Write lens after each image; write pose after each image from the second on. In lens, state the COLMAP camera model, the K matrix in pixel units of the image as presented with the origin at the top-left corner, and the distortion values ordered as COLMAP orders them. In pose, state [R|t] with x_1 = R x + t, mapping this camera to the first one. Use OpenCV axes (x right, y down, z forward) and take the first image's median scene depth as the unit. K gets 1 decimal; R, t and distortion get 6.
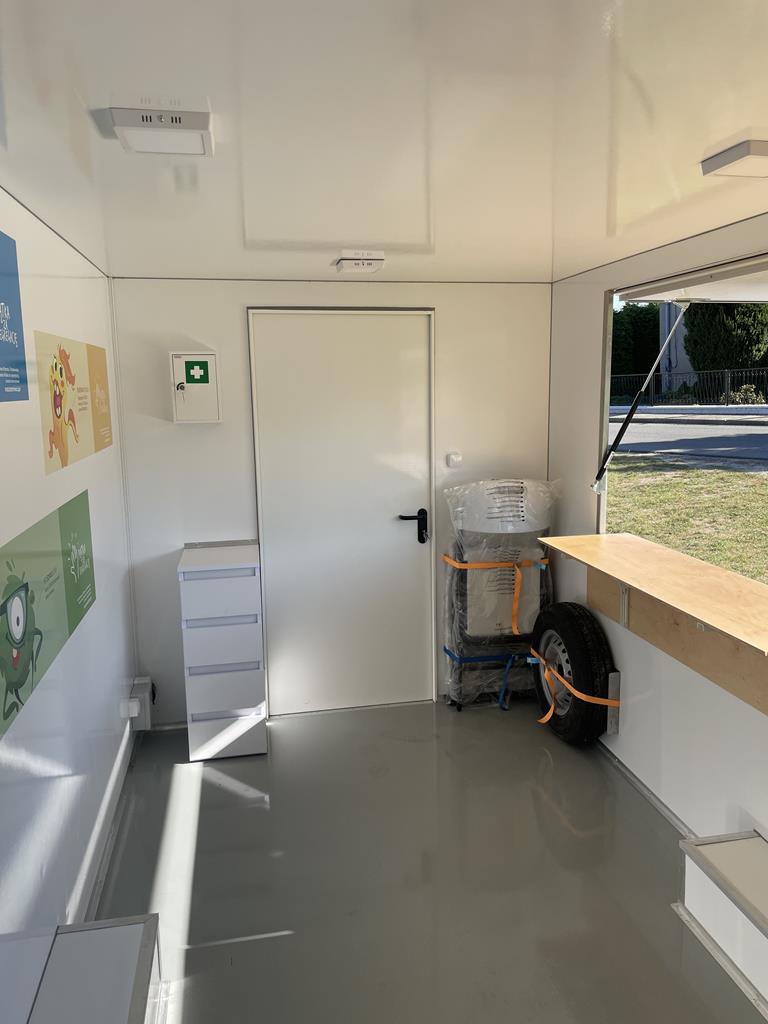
lens RADIAL K [[774.1, 0, 395.4], [0, 774.1, 506.1], [0, 0, 1]] dist [0.090382, -0.121525]
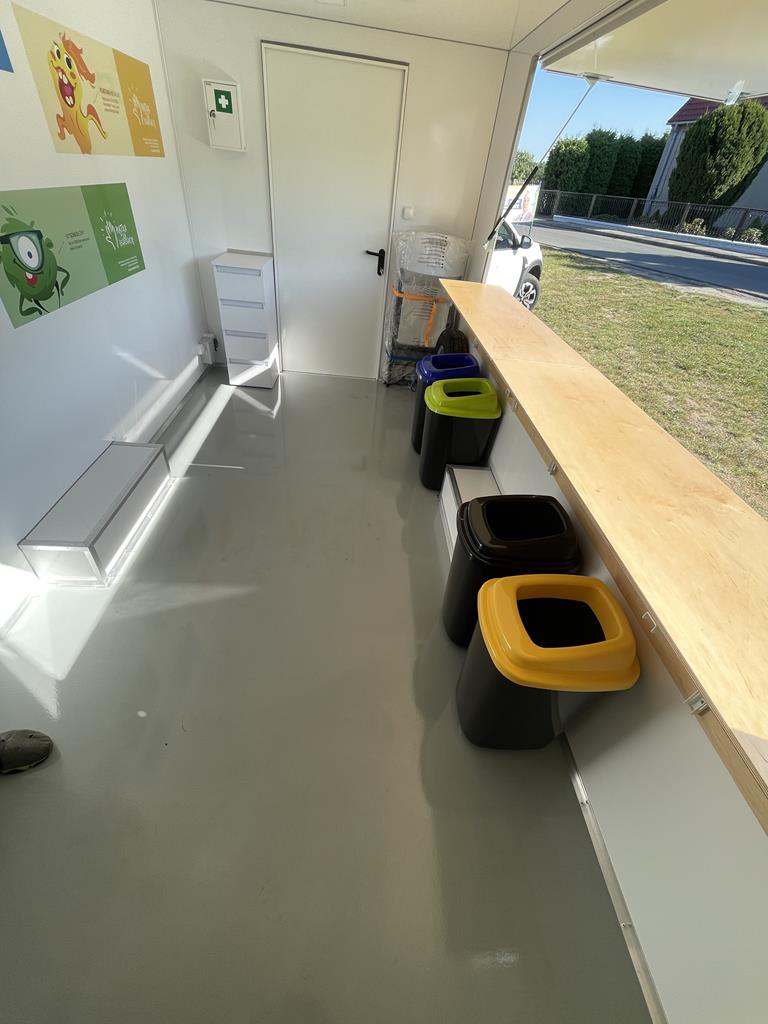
lens RADIAL K [[411.0, 0, 386.0], [0, 411.0, 518.3], [0, 0, 1]] dist [-0.014655, 0.002304]
pose [[0.979267, 0.197103, -0.046750, 0.190735], [-0.144702, 0.842137, 0.519487, 0.032129], [0.141763, -0.501952, 0.853198, 0.061189]]
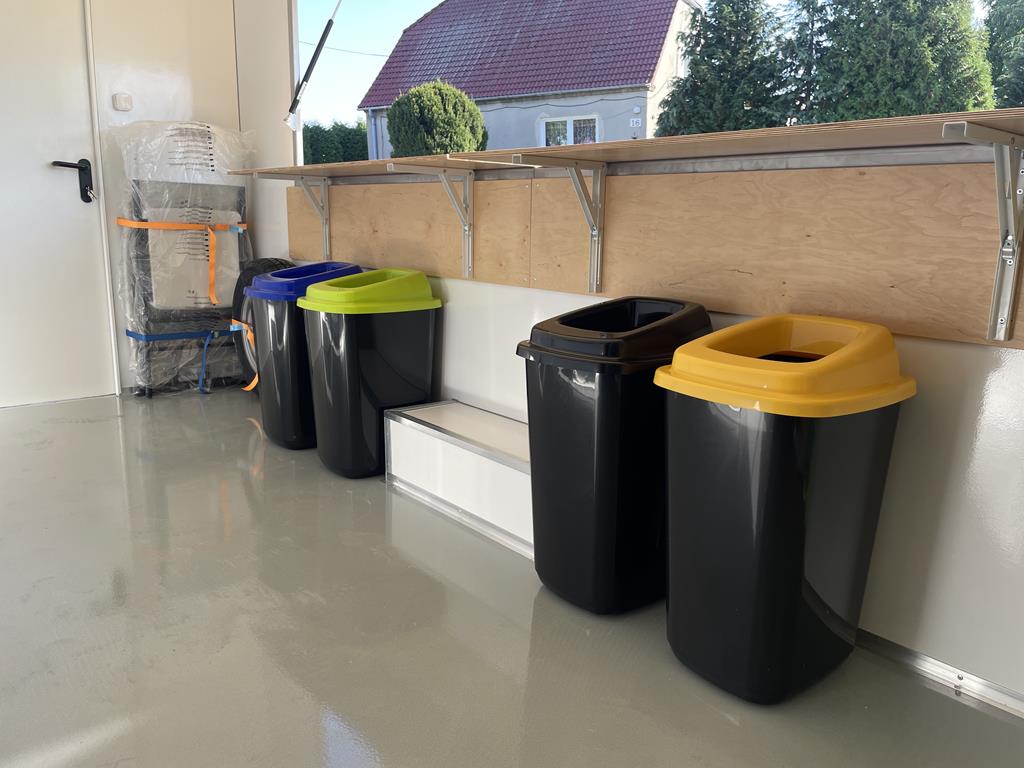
lens RADIAL K [[774.1, 0, 514.8], [0, 774.1, 379.5], [0, 0, 1]] dist [0.090382, -0.121525]
pose [[0.877850, -0.060833, 0.475056, 0.026088], [0.039070, 0.997691, 0.055561, 0.220624], [-0.477339, -0.030214, 0.878200, 0.034848]]
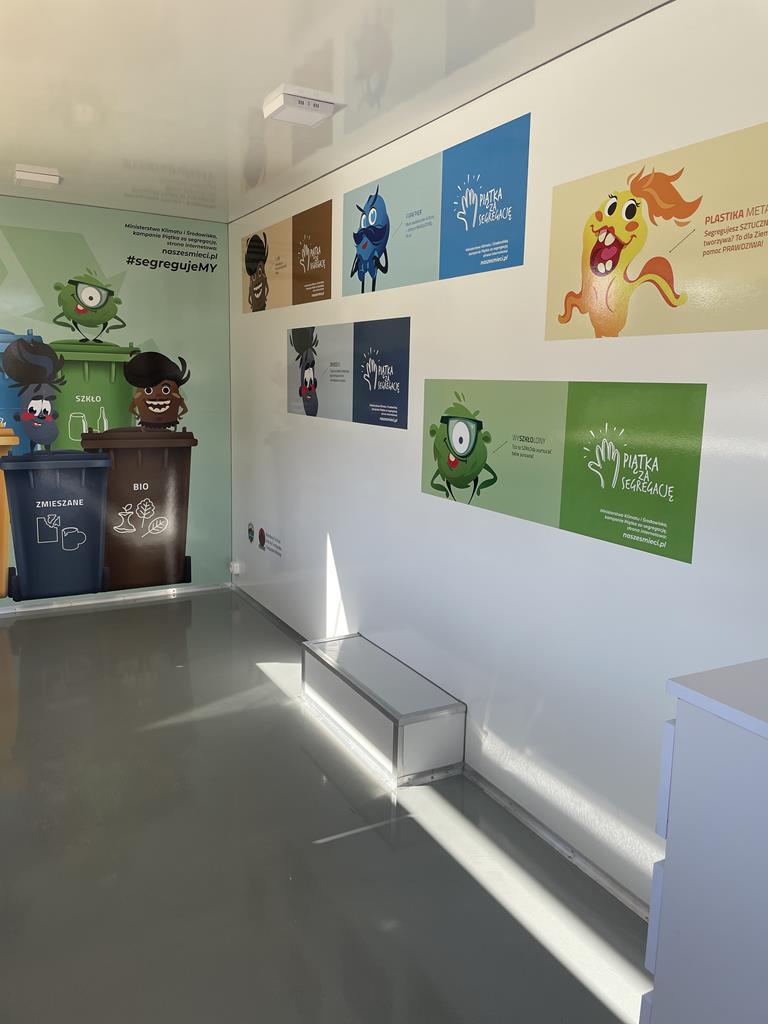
lens RADIAL K [[774.1, 0, 392.7], [0, 774.1, 502.5], [0, 0, 1]] dist [0.090382, -0.121525]
pose [[-0.950619, 0.041992, -0.307505, 0.026804], [-0.057650, 0.949669, 0.307904, -0.079943], [0.304958, 0.310427, -0.900353, 1.108056]]
